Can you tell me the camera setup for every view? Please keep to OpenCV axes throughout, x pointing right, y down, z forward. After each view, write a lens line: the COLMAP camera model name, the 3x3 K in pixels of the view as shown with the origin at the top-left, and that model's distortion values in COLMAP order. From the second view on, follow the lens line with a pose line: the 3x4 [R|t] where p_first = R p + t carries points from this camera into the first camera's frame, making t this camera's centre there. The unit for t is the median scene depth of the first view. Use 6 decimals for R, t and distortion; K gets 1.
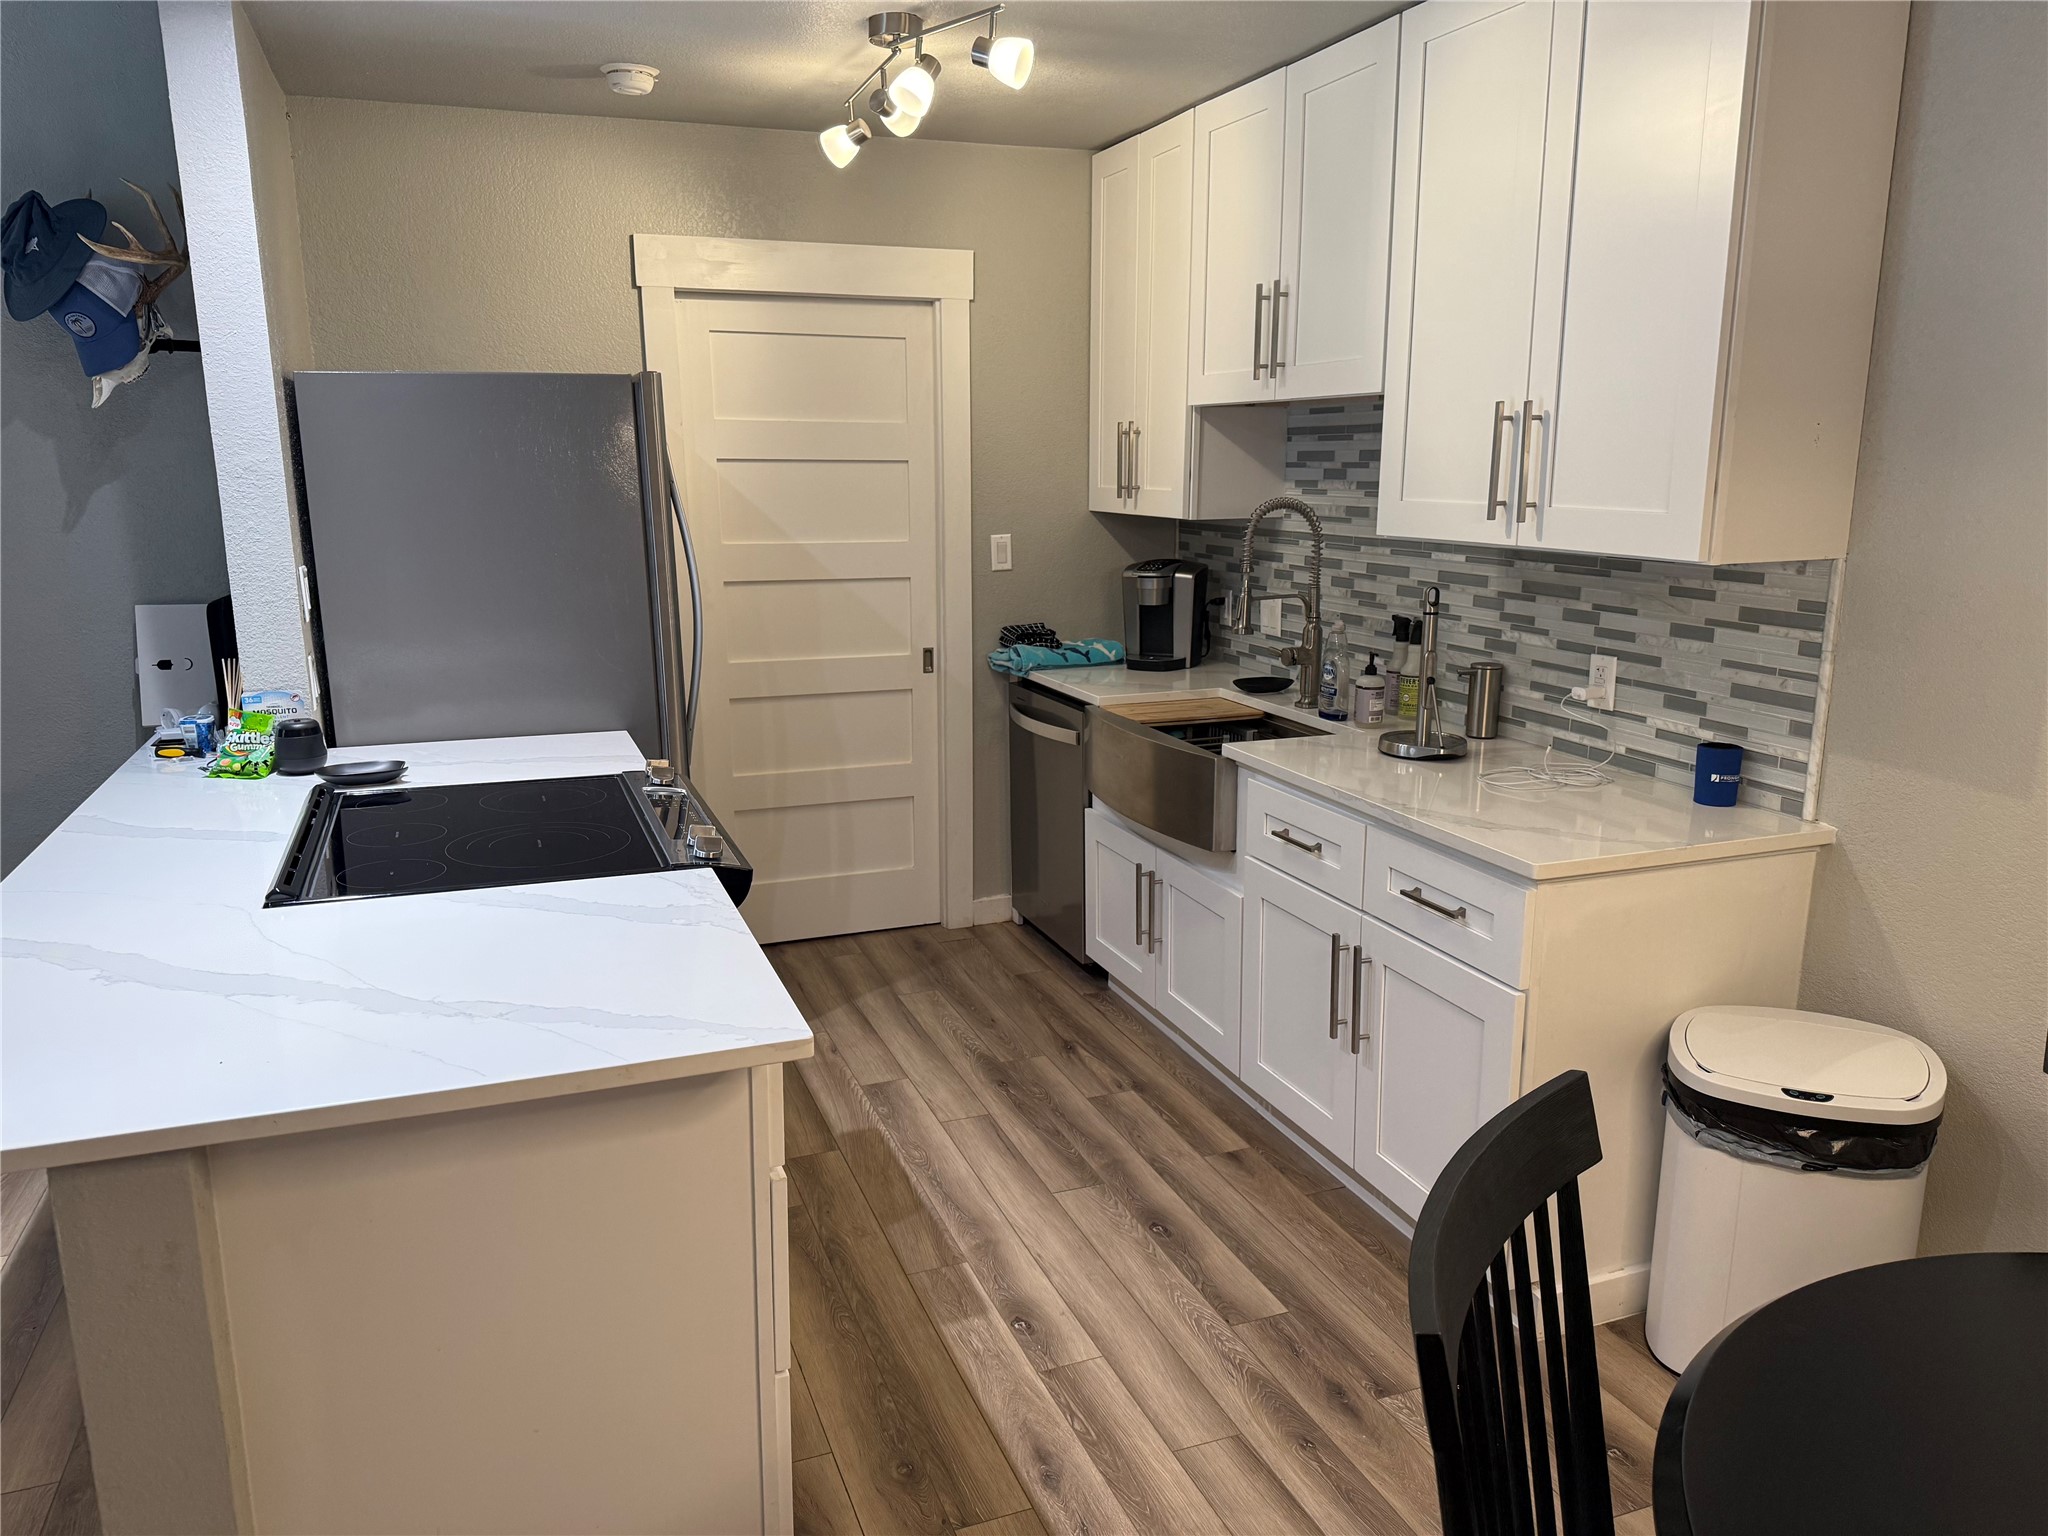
lens RADIAL K [[1457.6, 0, 1025.3], [0, 1457.6, 769.5], [0, 0, 1]] dist [0.006988, 0.003277]
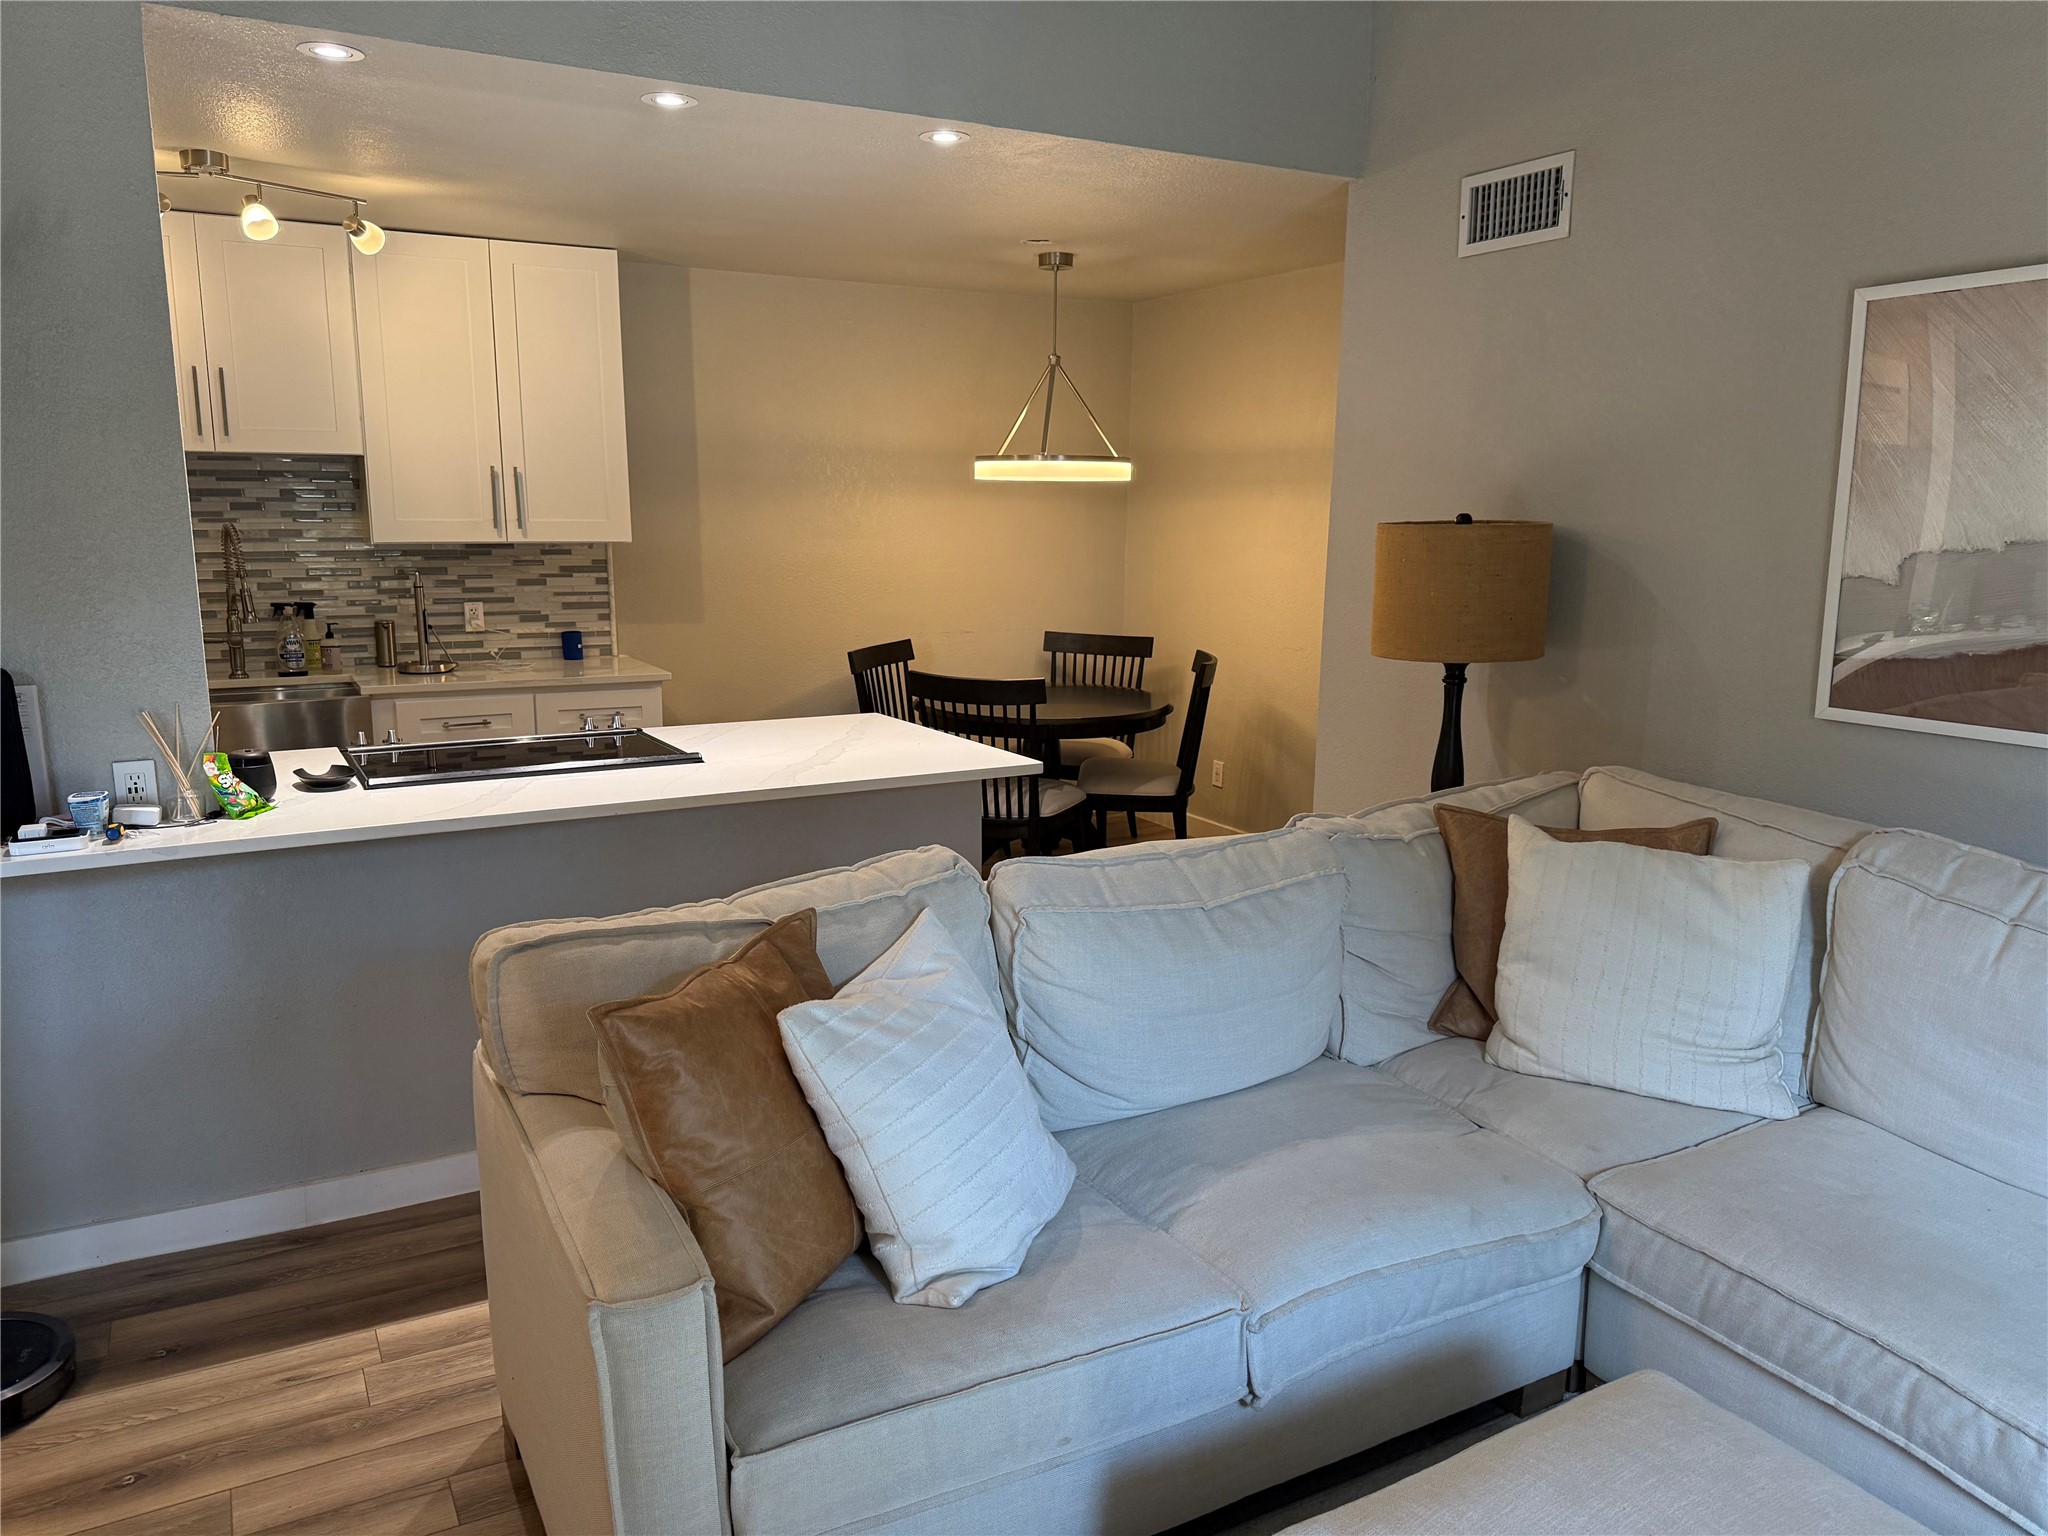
lens RADIAL K [[1457.6, 0, 1023.0], [0, 1457.6, 767.9], [0, 0, 1]] dist [0.006988, 0.003277]
pose [[-0.123683, -0.188654, 0.974224, -1.610649], [0.198021, 0.957324, 0.210521, -0.135672], [-0.972363, 0.218955, -0.081048, 0.549478]]
